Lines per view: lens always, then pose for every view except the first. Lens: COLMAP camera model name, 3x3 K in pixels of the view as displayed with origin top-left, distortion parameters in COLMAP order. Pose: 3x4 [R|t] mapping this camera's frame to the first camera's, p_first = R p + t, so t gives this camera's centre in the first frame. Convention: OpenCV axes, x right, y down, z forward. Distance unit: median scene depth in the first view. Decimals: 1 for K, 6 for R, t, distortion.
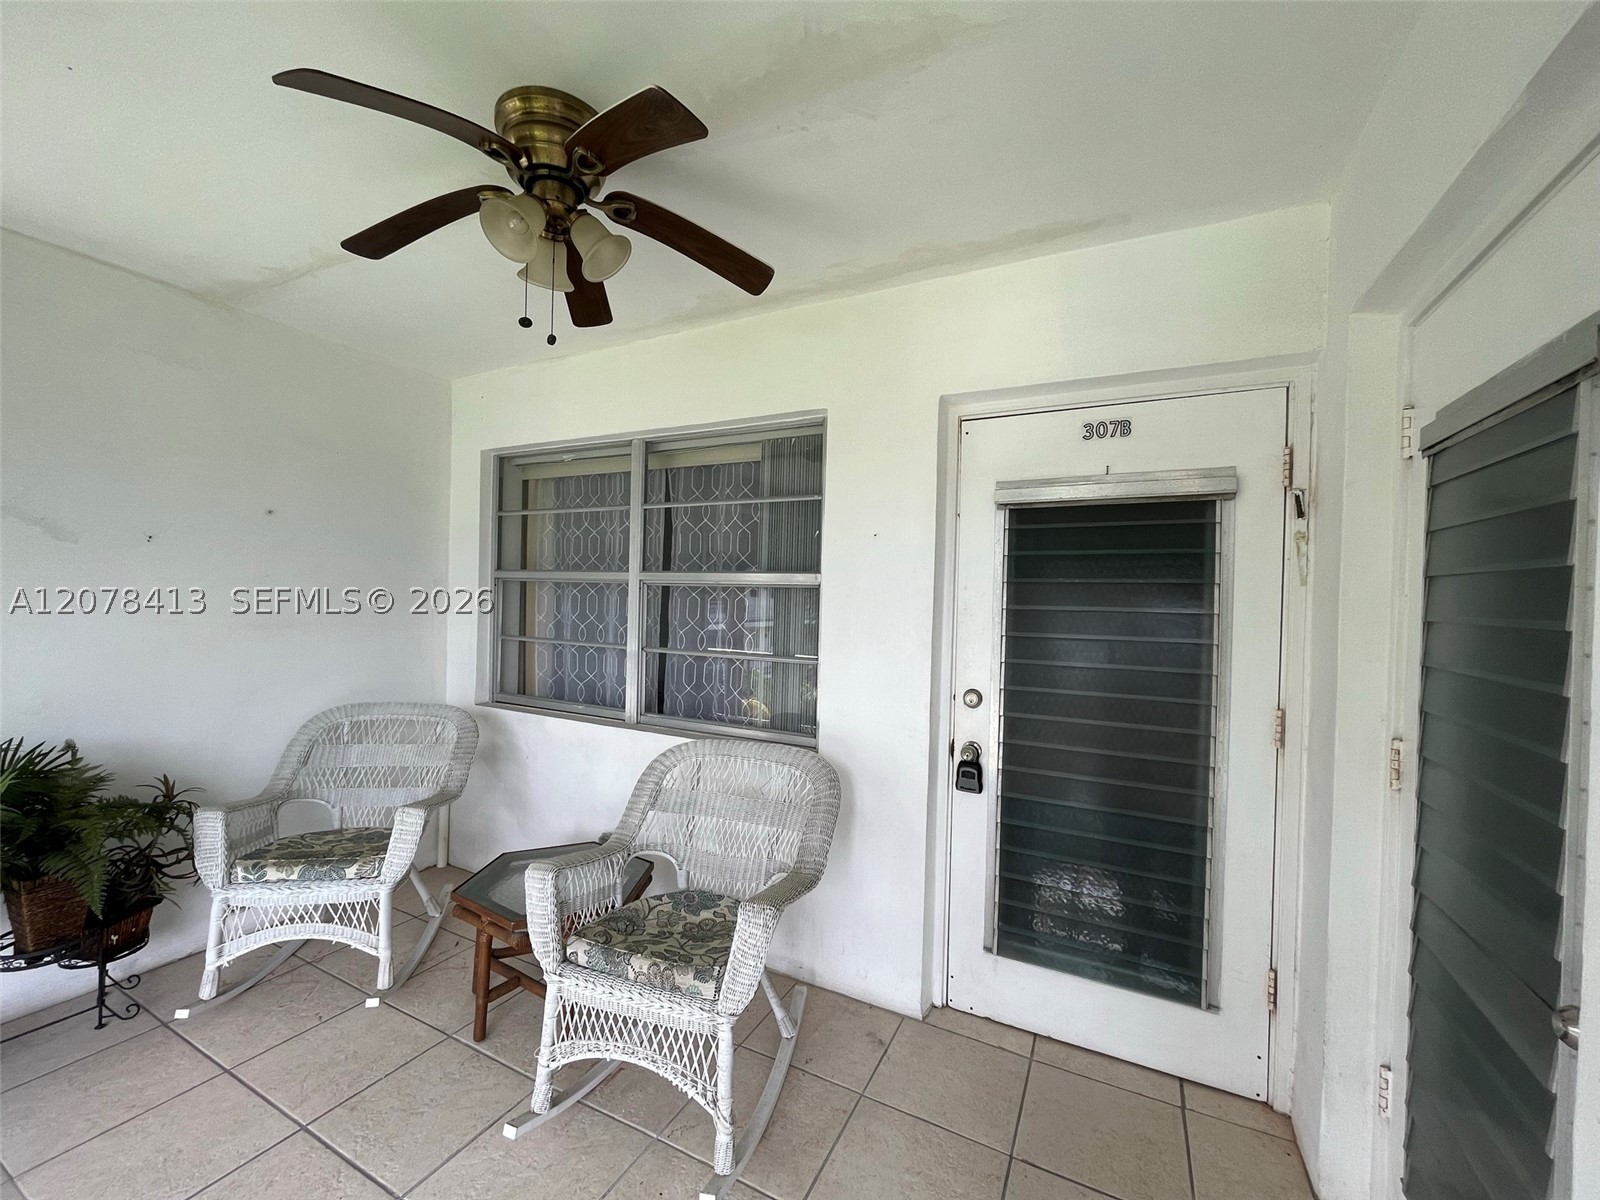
lens RADIAL K [[649.4, 0, 792.0], [0, 649.4, 609.4], [0, 0, 1]] dist [-0.001932, 0.000126]
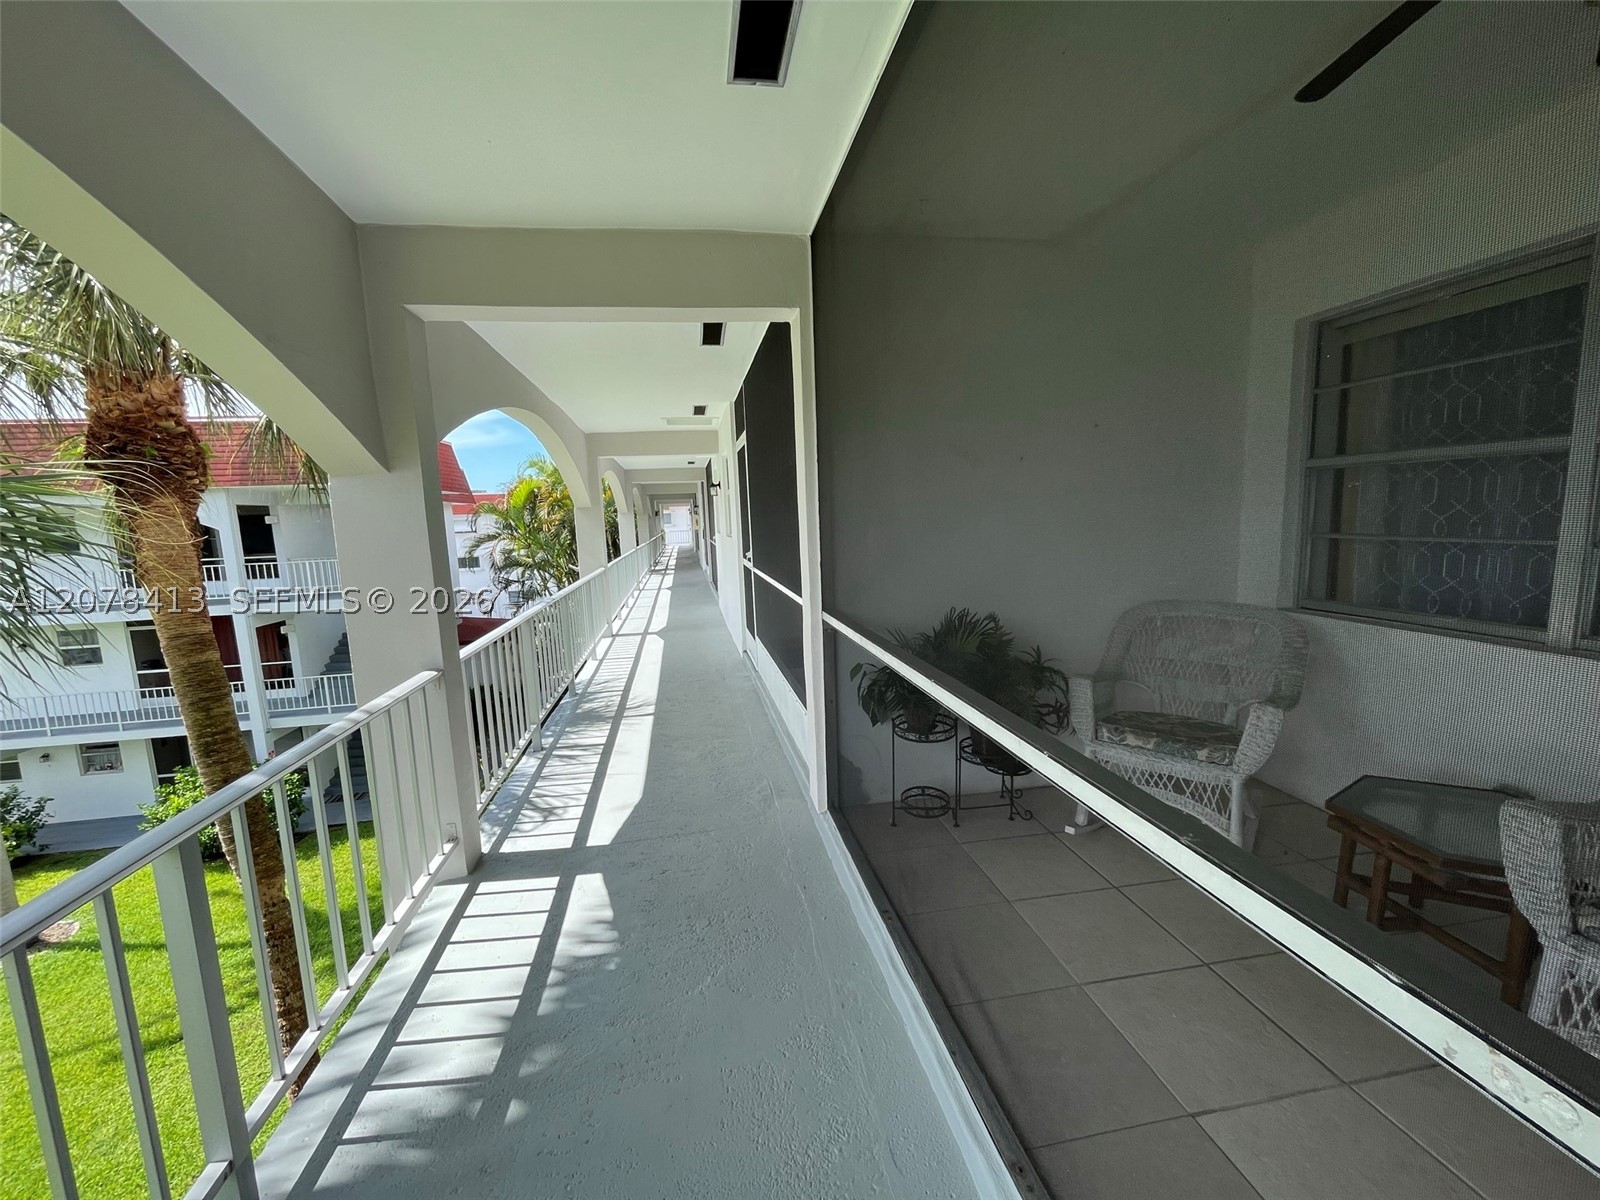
lens RADIAL K [[649.4, 0, 789.2], [0, 649.4, 598.5], [0, 0, 1]] dist [-0.001932, 0.000126]
pose [[0.592687, 0.051402, -0.803791, -0.203904], [0.046917, 0.994064, 0.098164, 0.011698], [0.804066, -0.095892, 0.586757, -0.124781]]
